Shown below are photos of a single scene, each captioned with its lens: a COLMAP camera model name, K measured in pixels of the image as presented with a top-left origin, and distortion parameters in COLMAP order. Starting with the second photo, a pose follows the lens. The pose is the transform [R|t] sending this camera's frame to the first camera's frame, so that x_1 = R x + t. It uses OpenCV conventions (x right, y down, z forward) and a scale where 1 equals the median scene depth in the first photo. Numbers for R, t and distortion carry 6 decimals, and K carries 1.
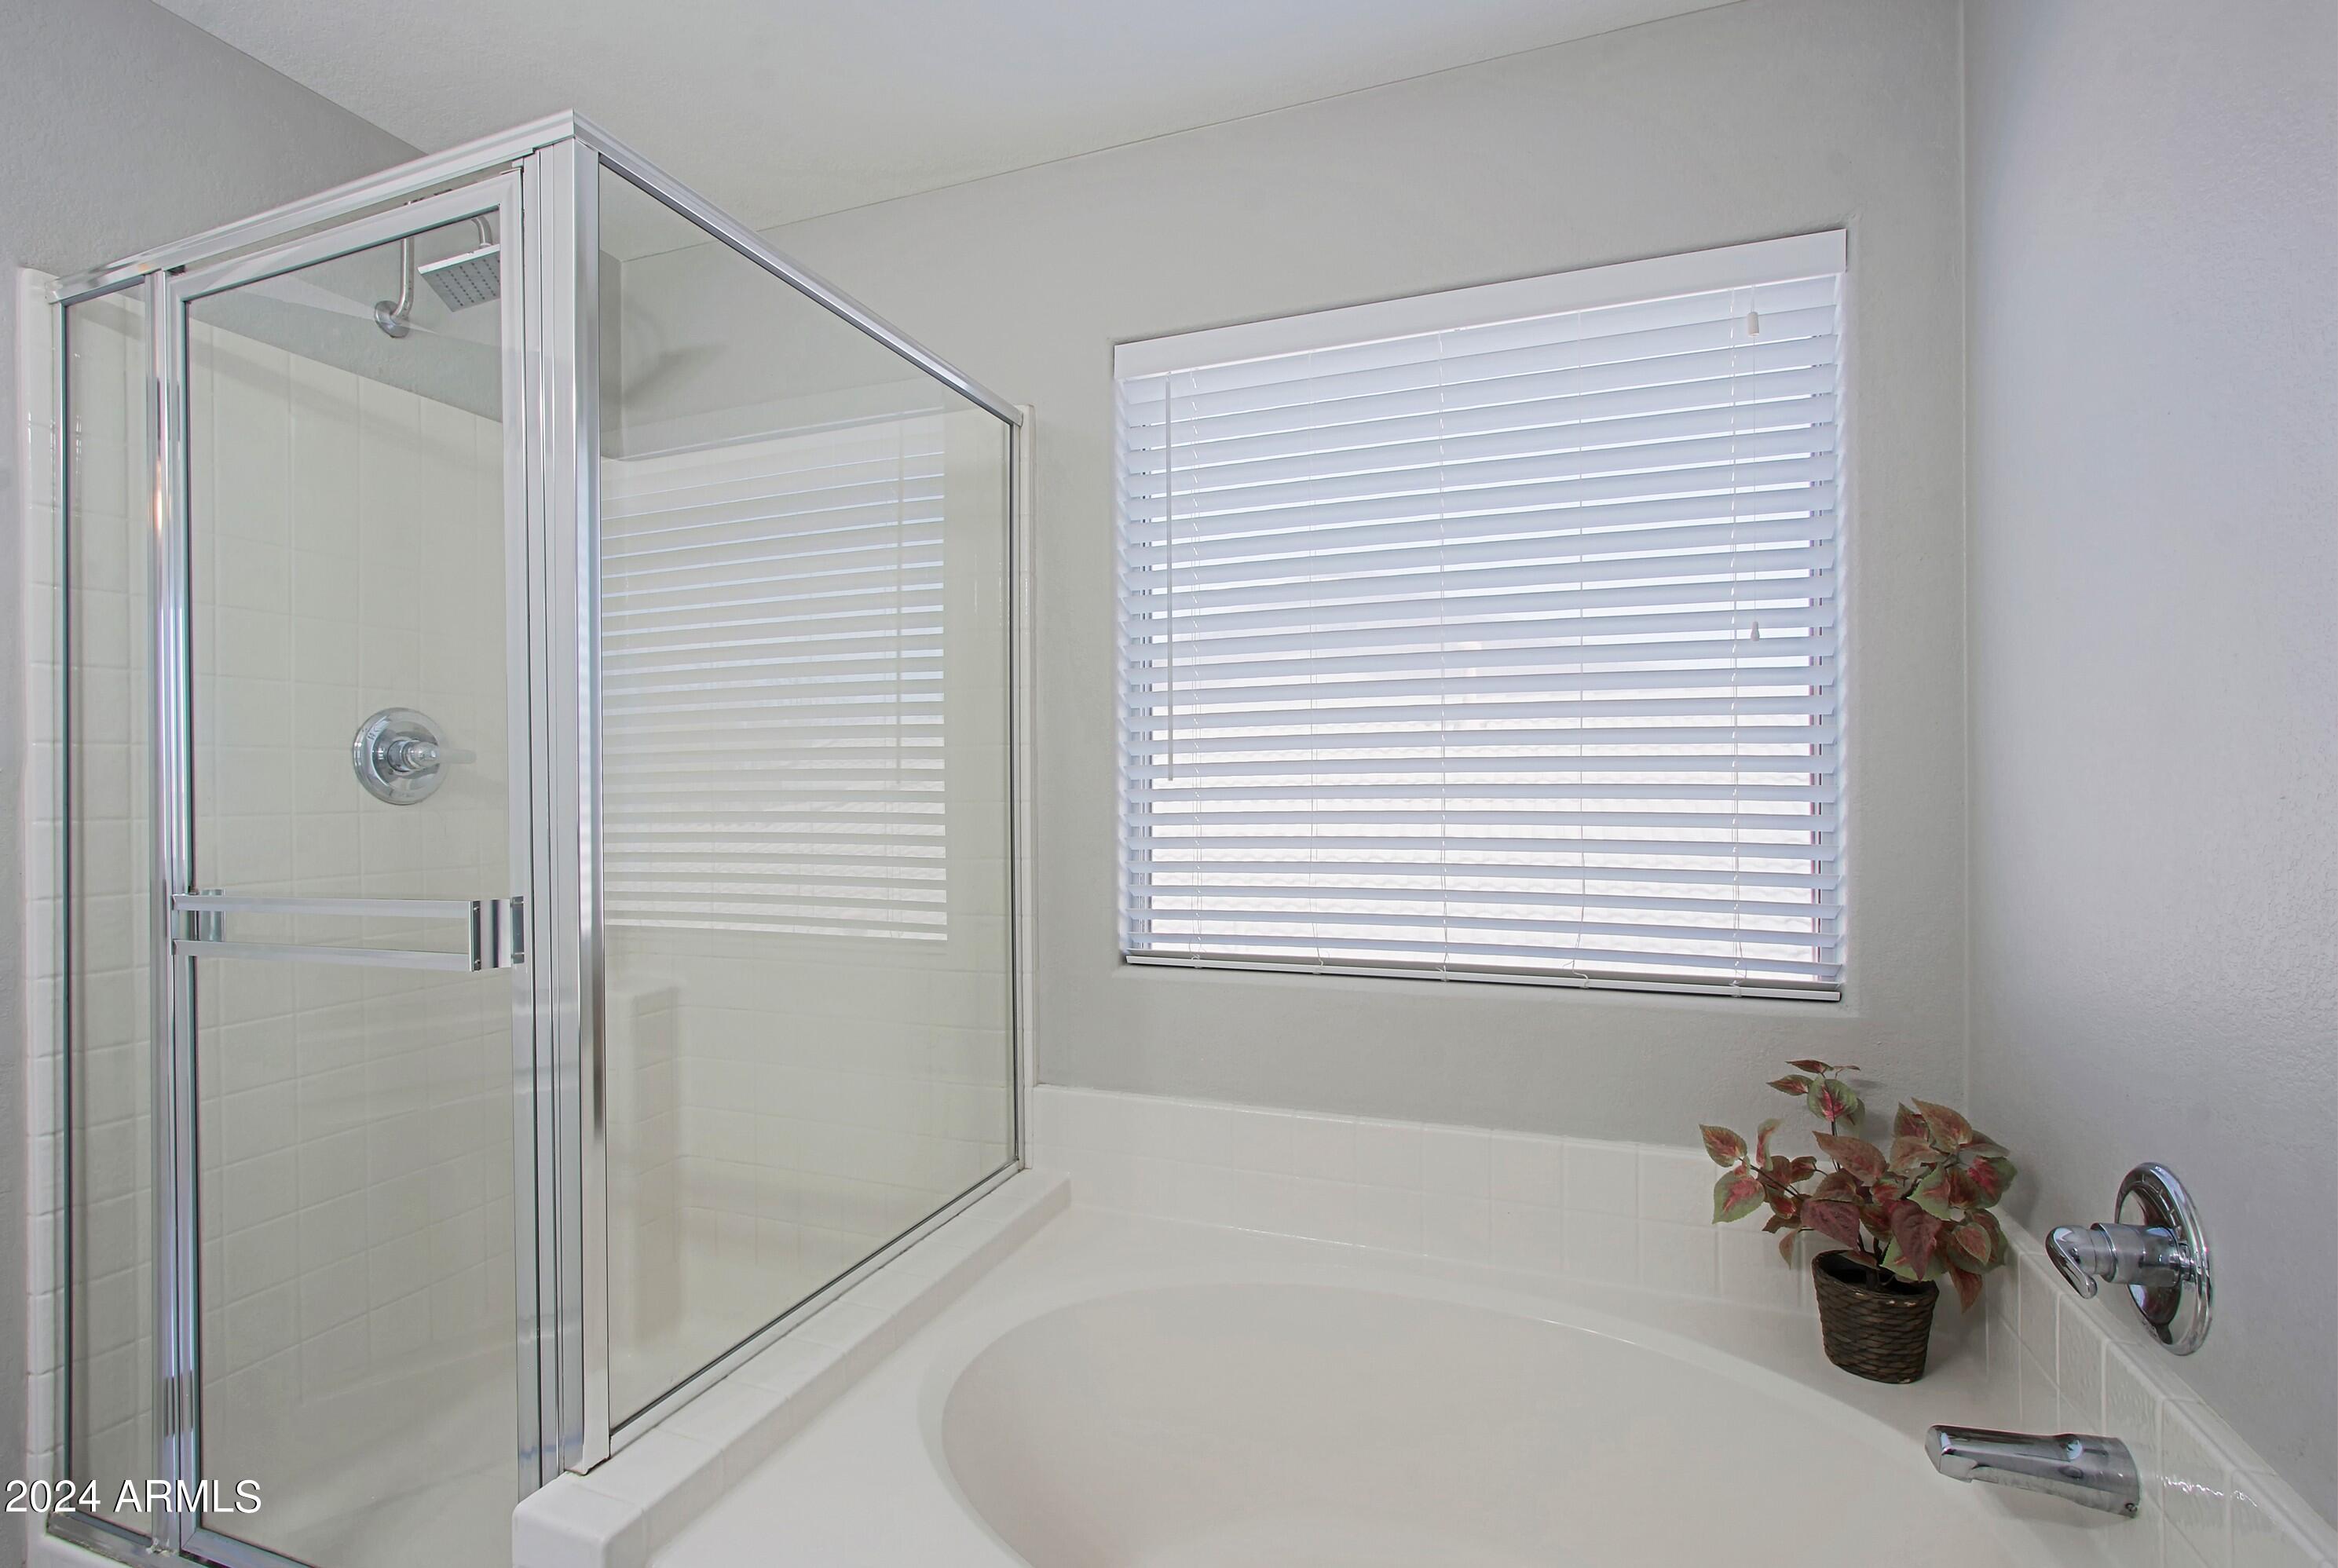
lens RADIAL K [[1086.9, 0, 1163.2], [0, 1086.9, 793.4], [0, 0, 1]] dist [-0.010407, 0.004432]
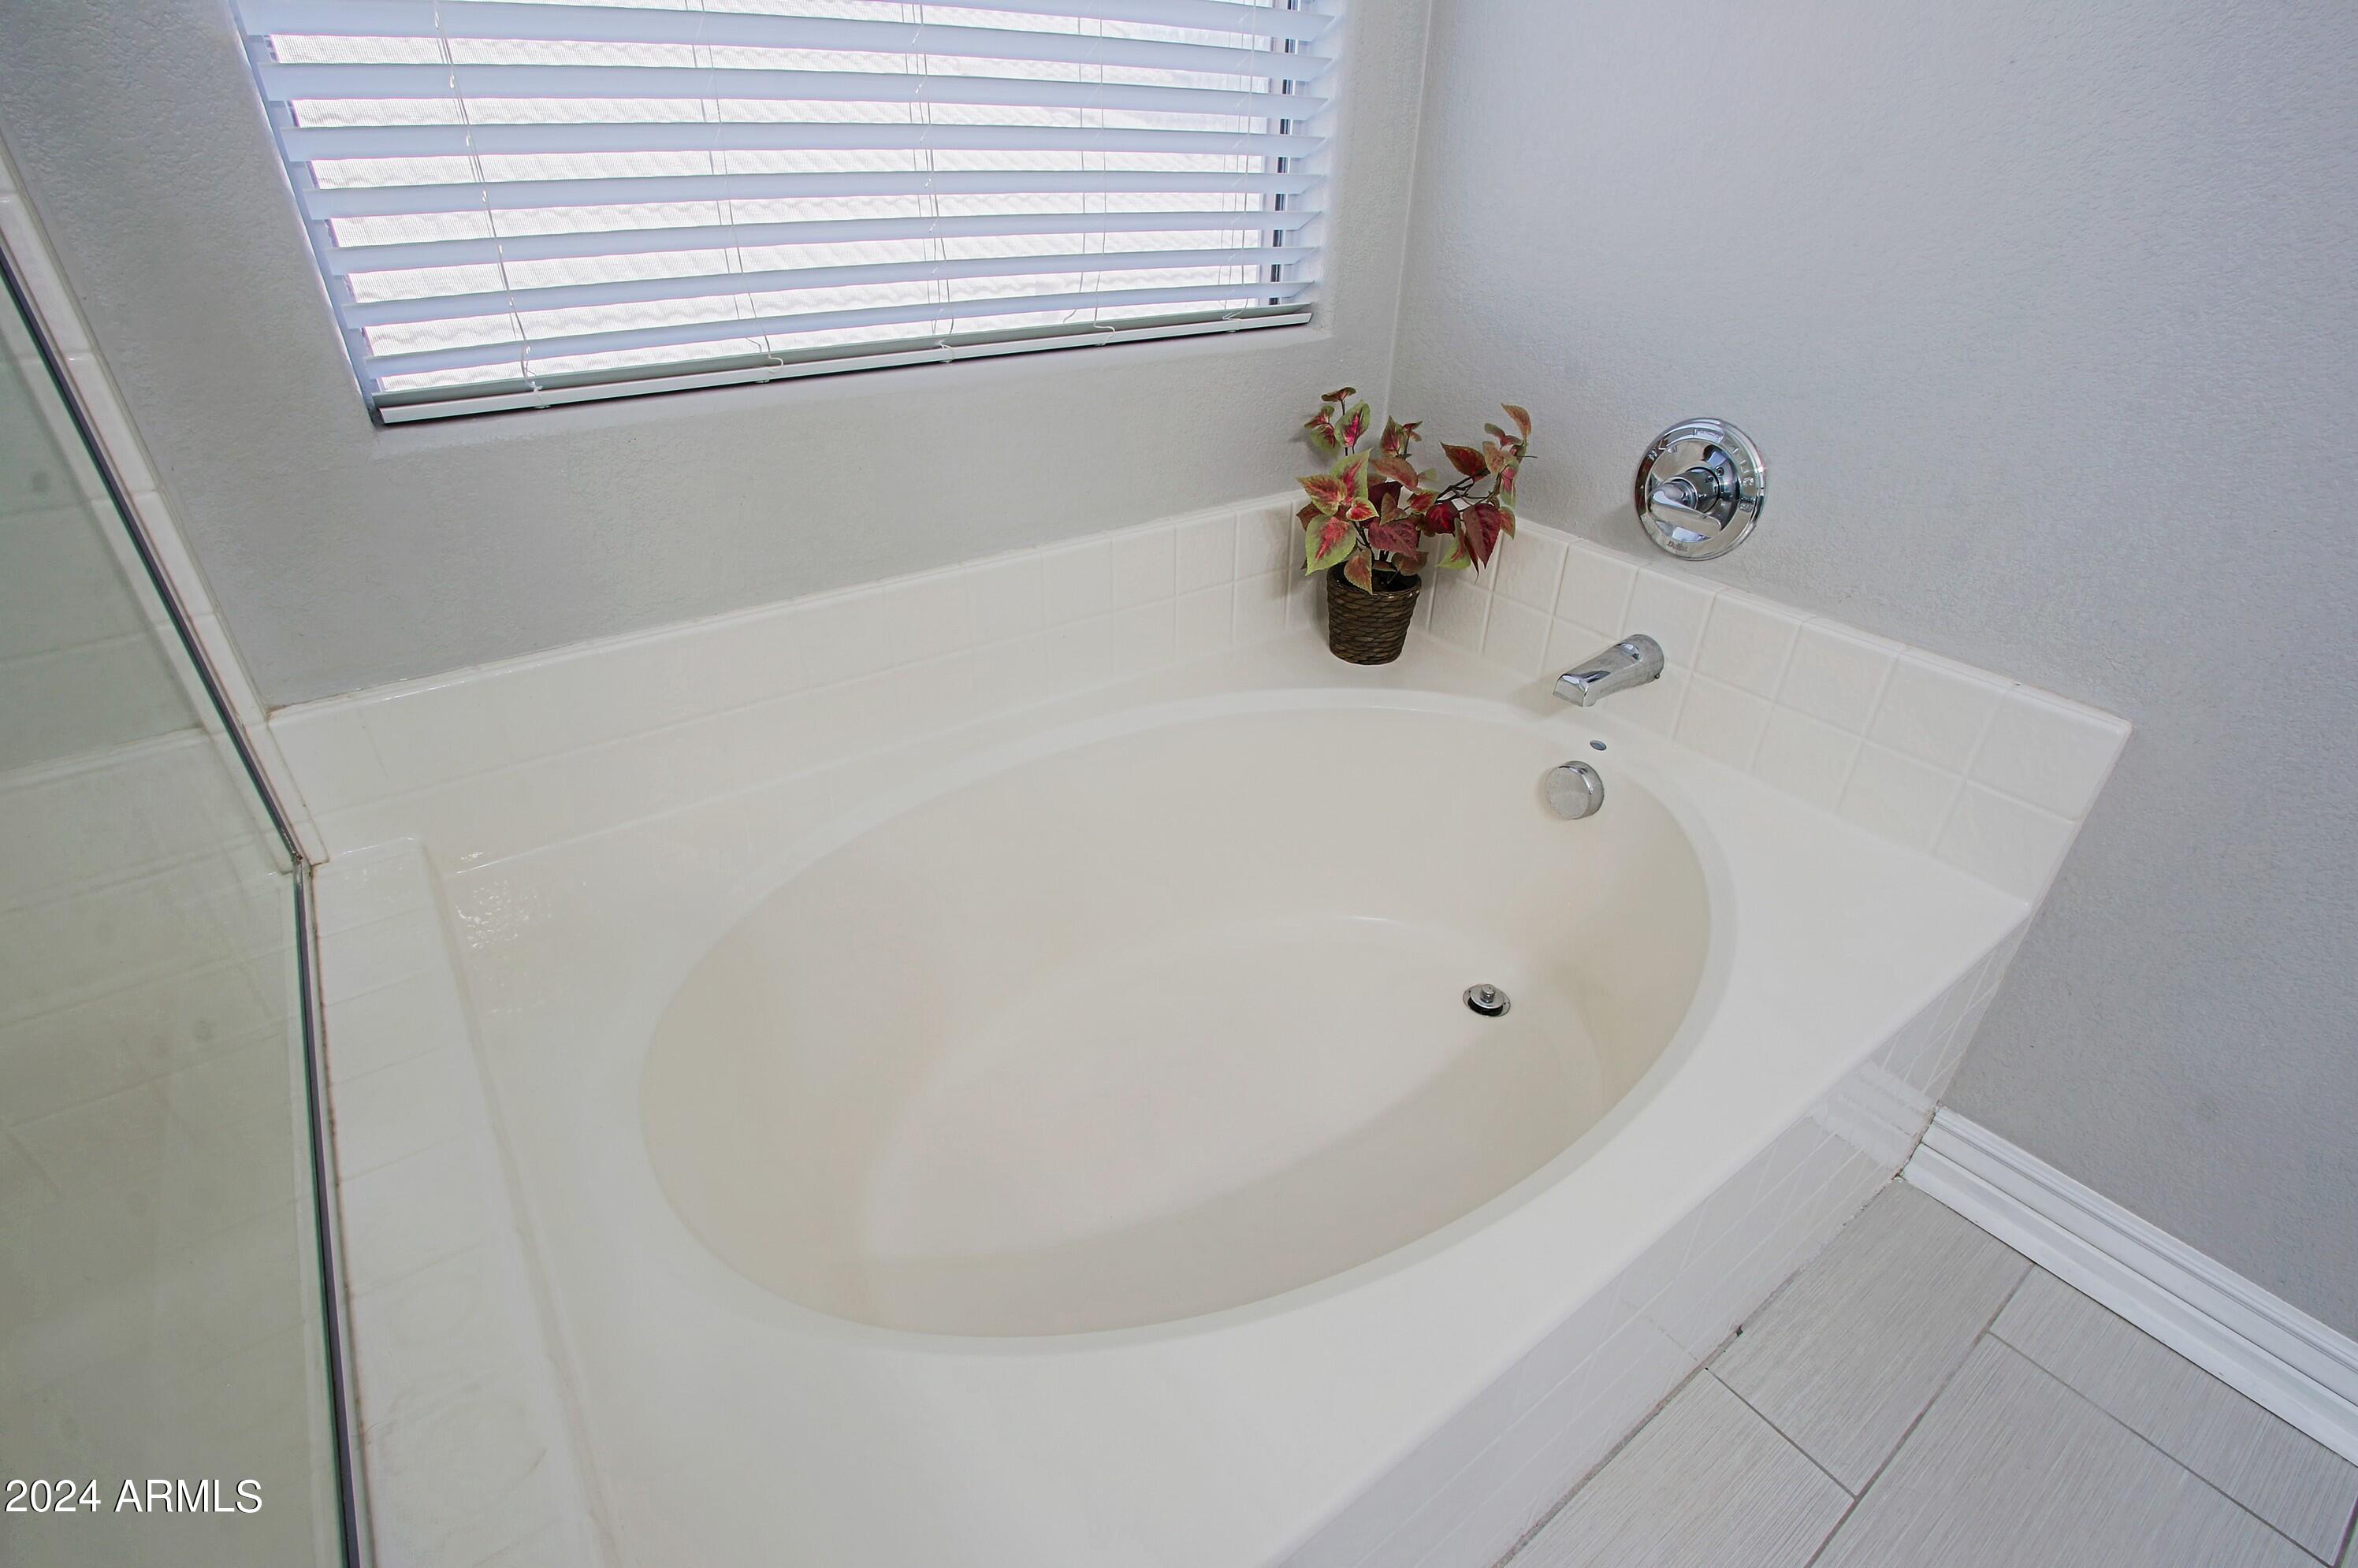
lens RADIAL K [[1096.2, 0, 1183.4], [0, 1096.2, 790.8], [0, 0, 1]] dist [-0.010407, 0.004432]
pose [[0.544343, -0.425160, 0.723139, -0.306833], [-0.015675, 0.856741, 0.515509, 0.044993], [-0.838717, -0.291948, 0.459696, 0.492583]]
